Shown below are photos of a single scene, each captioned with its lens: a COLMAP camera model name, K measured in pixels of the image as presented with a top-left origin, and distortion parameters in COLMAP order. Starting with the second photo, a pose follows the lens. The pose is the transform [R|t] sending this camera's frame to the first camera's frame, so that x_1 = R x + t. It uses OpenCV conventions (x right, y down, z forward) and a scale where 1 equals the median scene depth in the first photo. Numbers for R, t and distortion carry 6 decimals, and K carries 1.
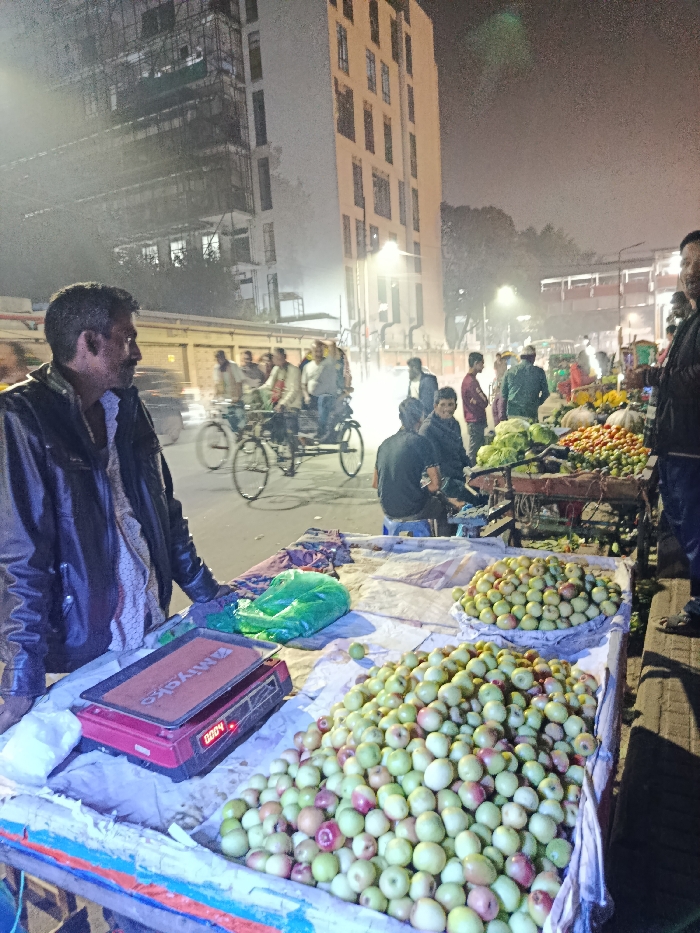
lens RADIAL K [[654.7, 0, 355.3], [0, 654.7, 464.3], [0, 0, 1]] dist [0.029832, -0.048245]
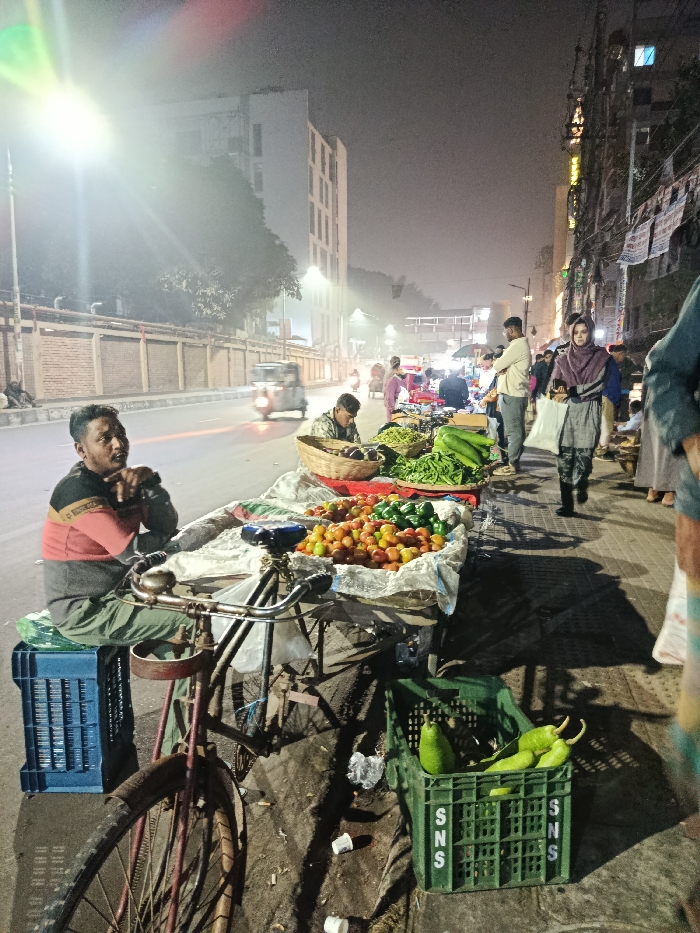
lens RADIAL K [[654.7, 0, 355.3], [0, 654.7, 464.3], [0, 0, 1]] dist [0.029832, -0.048245]
pose [[0.963726, 0.021469, 0.266028, -0.312206], [-0.019899, 0.999765, -0.008597, 0.100719], [-0.266150, 0.002991, 0.963927, -0.600421]]
